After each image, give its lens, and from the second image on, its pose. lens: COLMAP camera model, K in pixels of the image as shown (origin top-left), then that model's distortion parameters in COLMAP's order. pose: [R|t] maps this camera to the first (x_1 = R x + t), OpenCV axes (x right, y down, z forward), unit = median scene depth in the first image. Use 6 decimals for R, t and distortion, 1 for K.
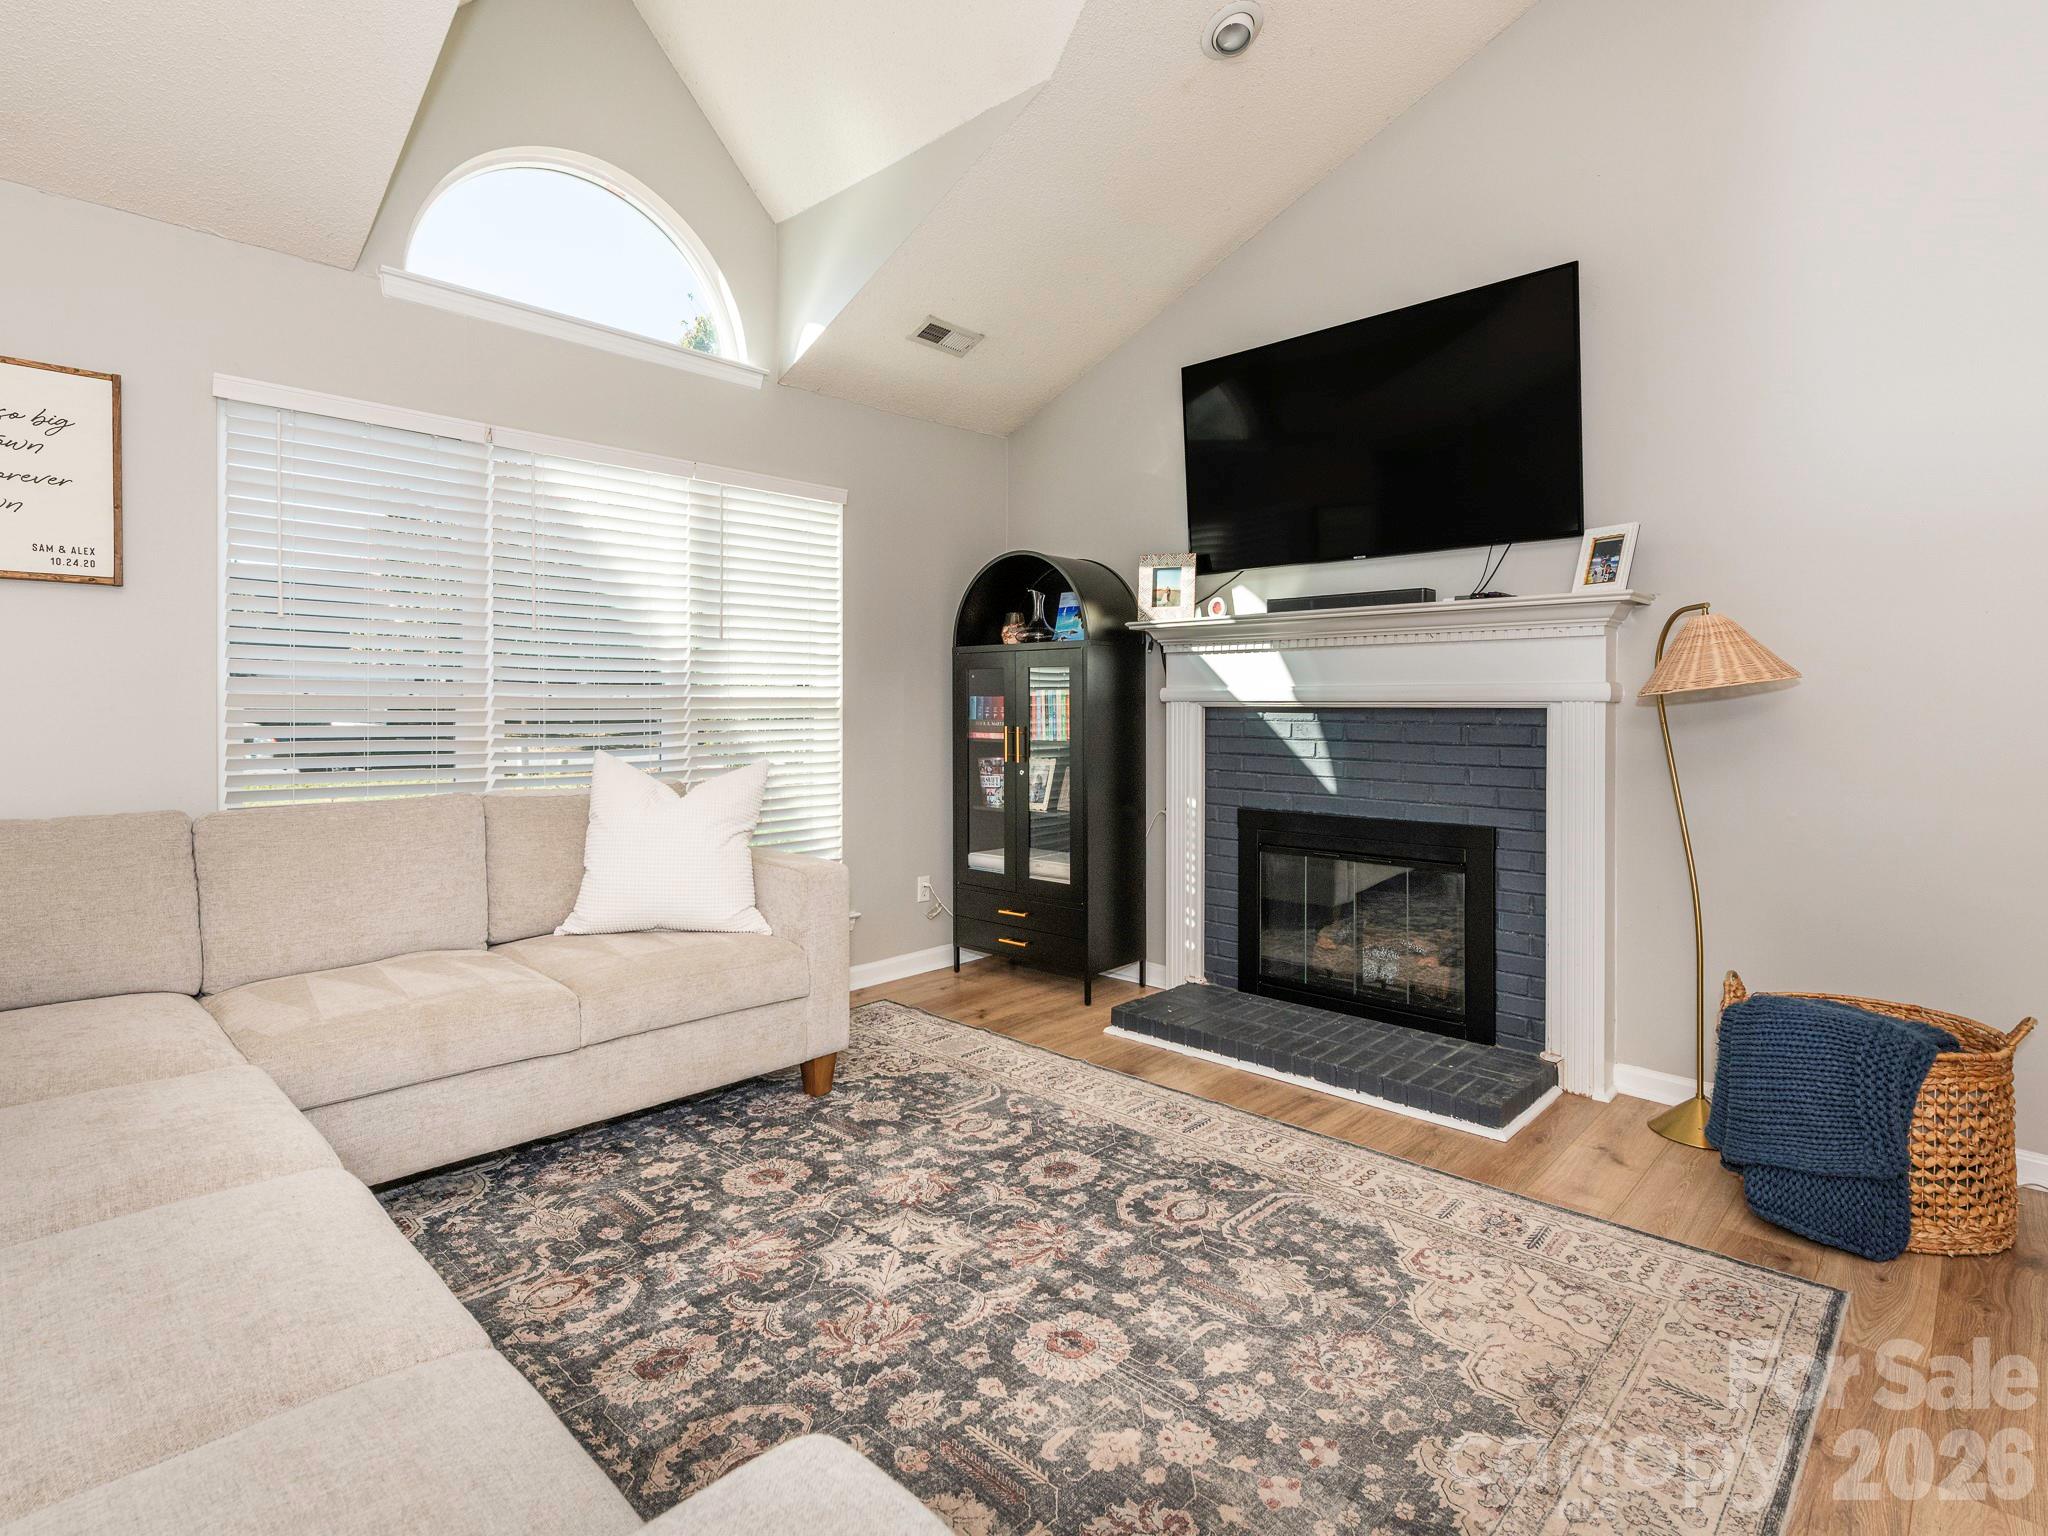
lens RADIAL K [[1010.7, 0, 1051.1], [0, 1010.7, 720.5], [0, 0, 1]] dist [0.015342, -0.015008]
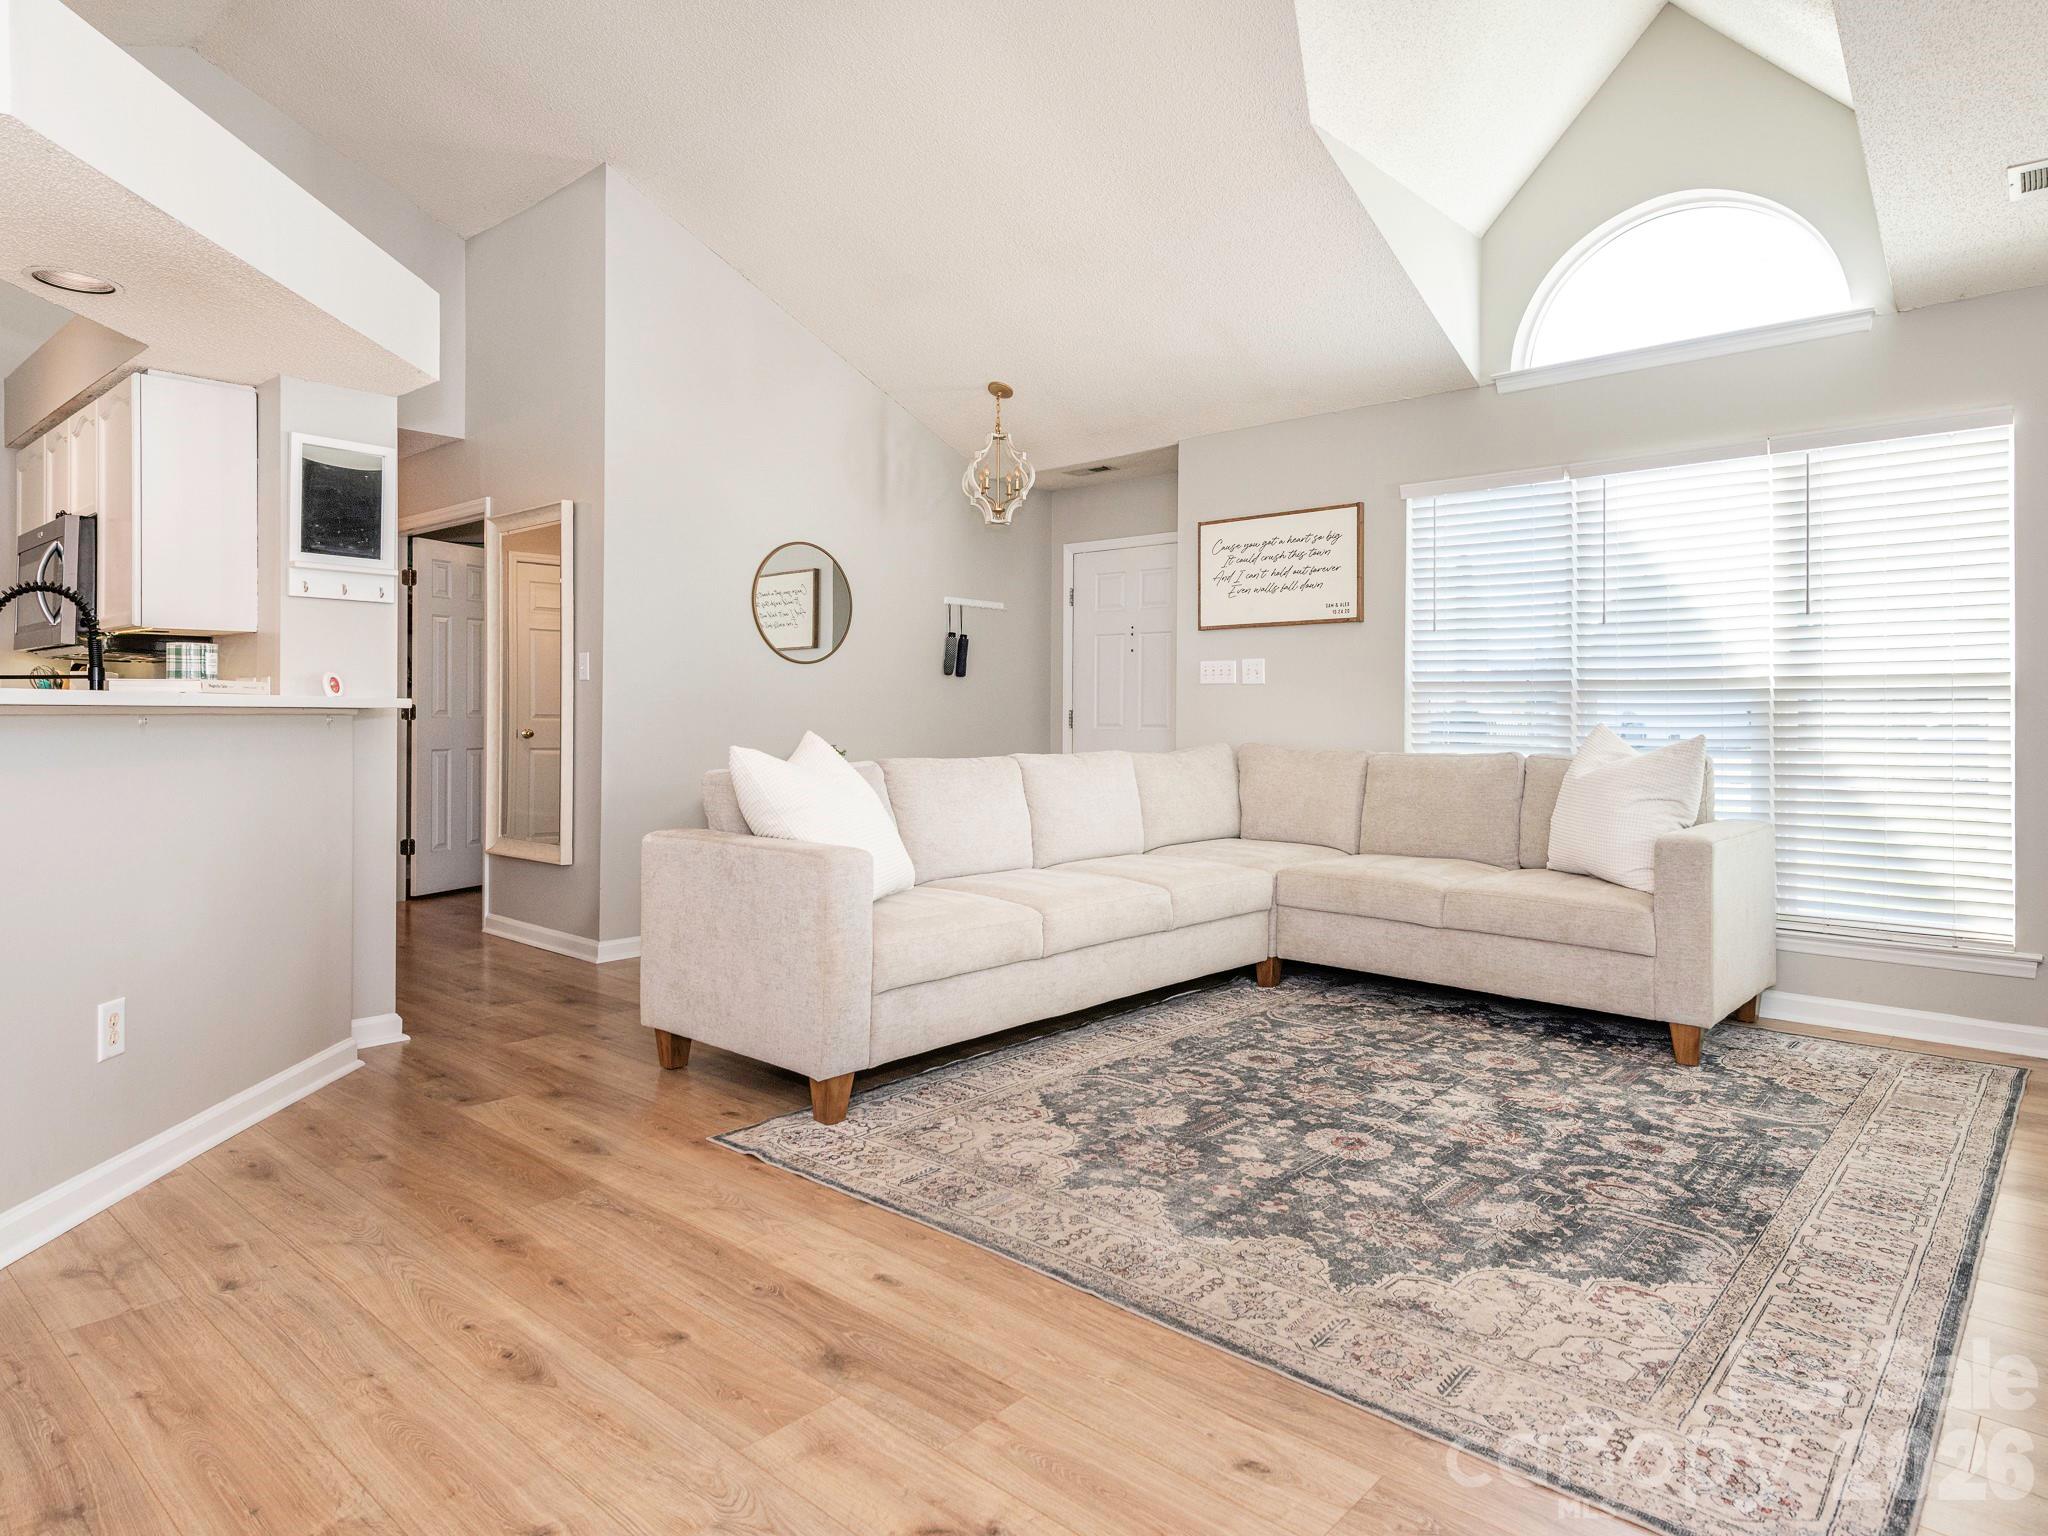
lens RADIAL K [[1223.1, 0, 1096.3], [0, 1223.1, 709.5], [0, 0, 1]] dist [0.020388, -0.015685]
pose [[0.073785, -0.006694, -0.997252, 1.095269], [-0.018263, 0.999801, -0.008063, 0.042263], [0.997107, 0.018808, 0.073648, 0.365908]]
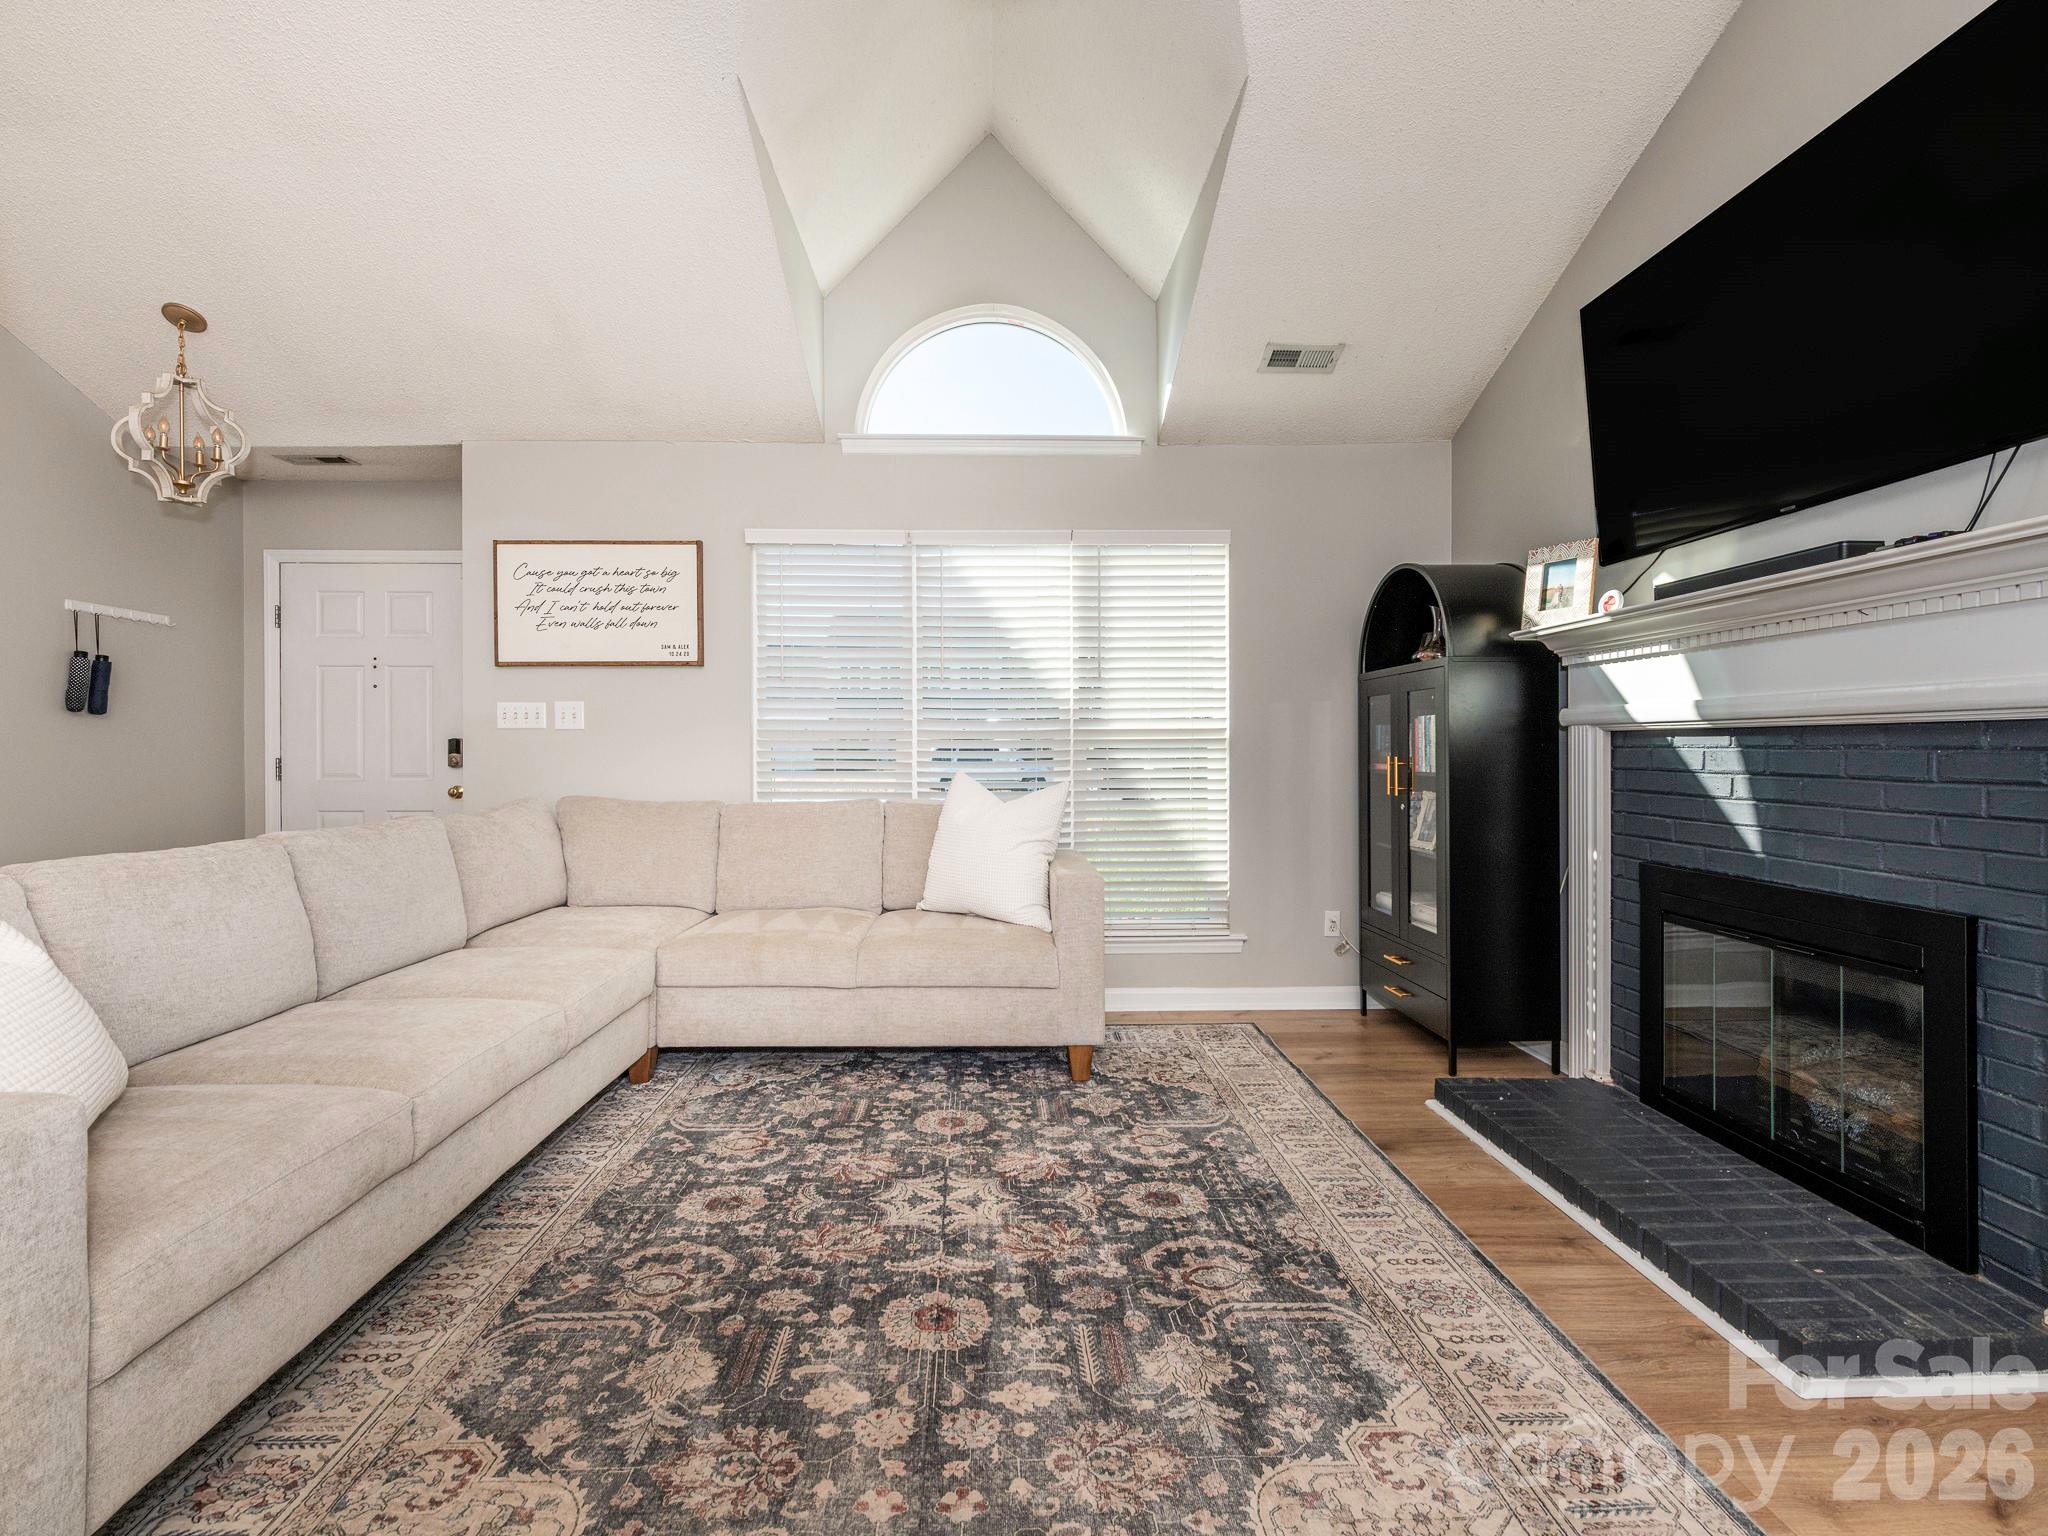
lens RADIAL K [[950.4, 0, 1022.6], [0, 950.4, 757.4], [0, 0, 1]] dist [0.008925, -0.008185]
pose [[0.712148, 0.002407, -0.702025, 0.533860], [-0.006638, 0.999973, -0.003305, 0.019240], [0.701998, 0.007014, 0.712144, 0.236358]]
